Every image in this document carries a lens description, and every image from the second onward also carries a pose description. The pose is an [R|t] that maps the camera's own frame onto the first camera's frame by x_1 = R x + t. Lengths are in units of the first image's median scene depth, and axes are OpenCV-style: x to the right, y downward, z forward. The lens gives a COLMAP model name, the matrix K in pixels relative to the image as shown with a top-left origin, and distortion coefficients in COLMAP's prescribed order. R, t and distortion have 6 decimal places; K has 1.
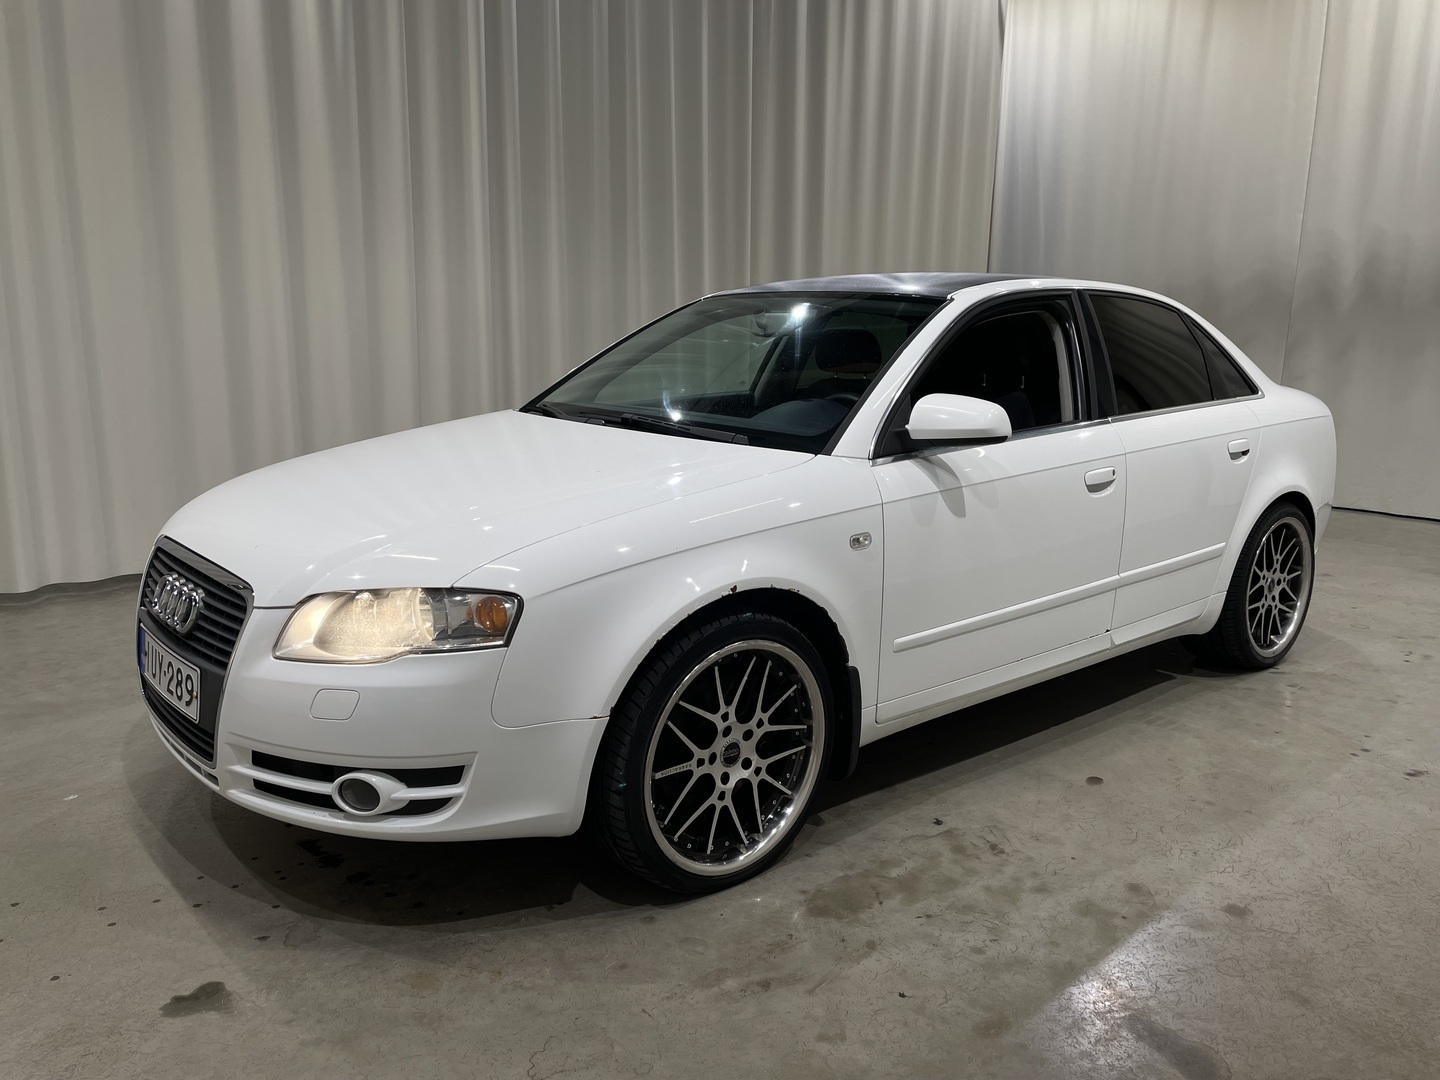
lens RADIAL K [[1082.8, 0, 722.8], [0, 1082.8, 546.0], [0, 0, 1]] dist [0.089563, -0.119114]
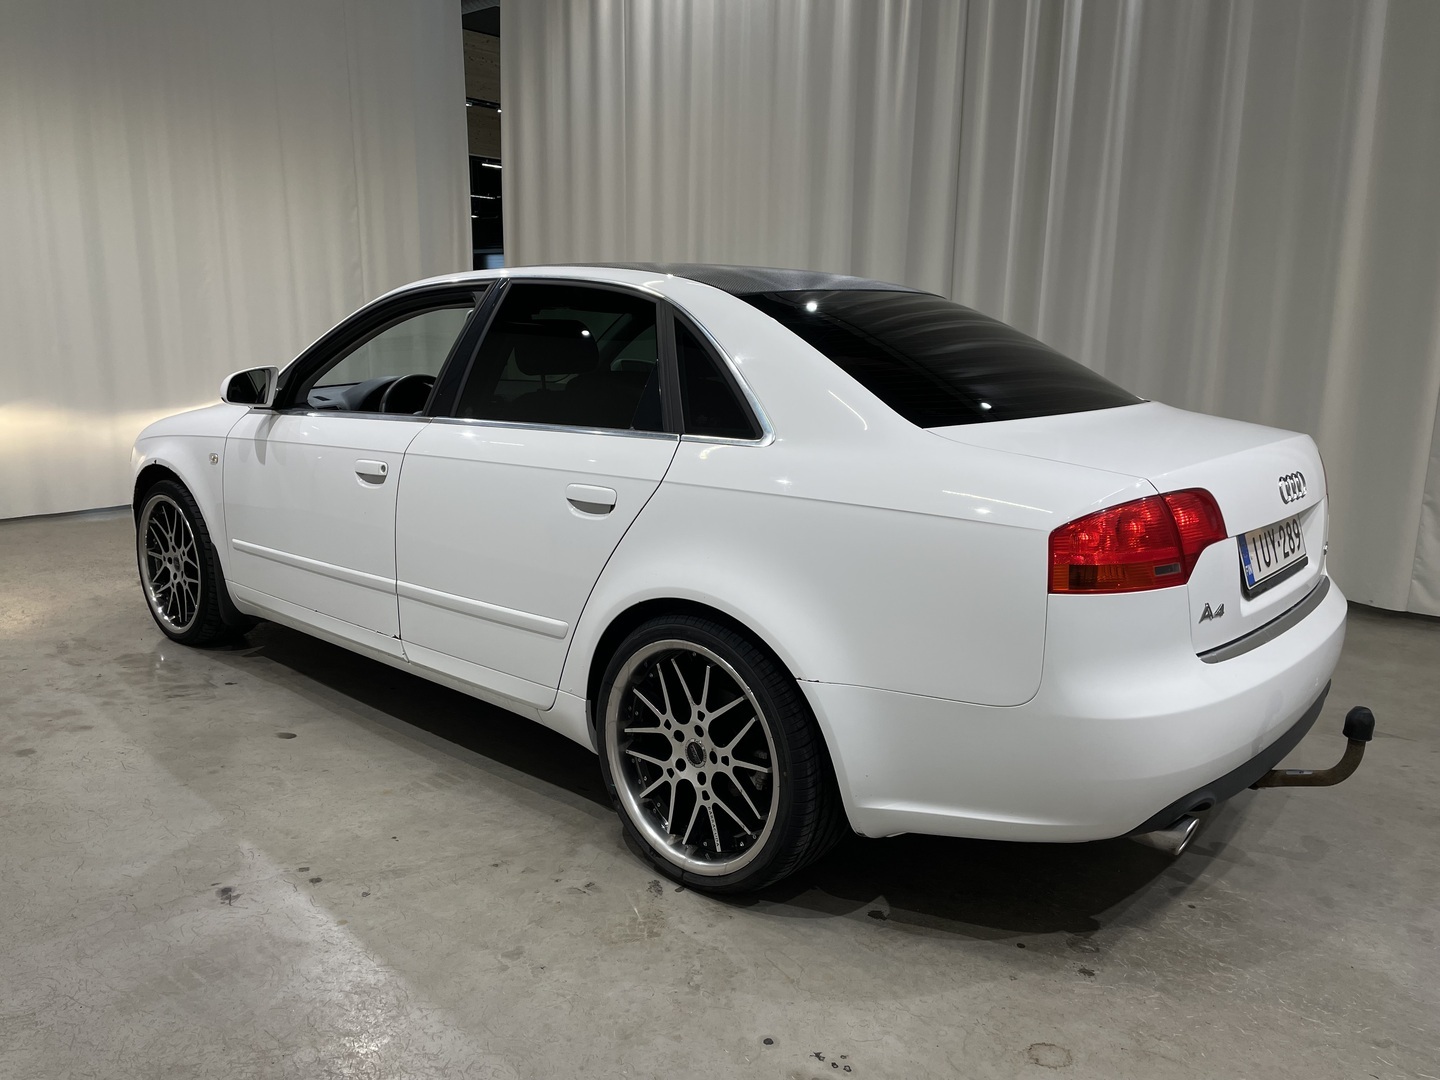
lens RADIAL K [[1082.8, 0, 722.8], [0, 1082.8, 546.0], [0, 0, 1]] dist [0.089563, -0.119114]
pose [[0.149569, 0.183315, -0.971609, 1.378703], [-0.222731, 0.963653, 0.147527, -0.214261], [0.963338, 0.194342, 0.184963, 1.145185]]
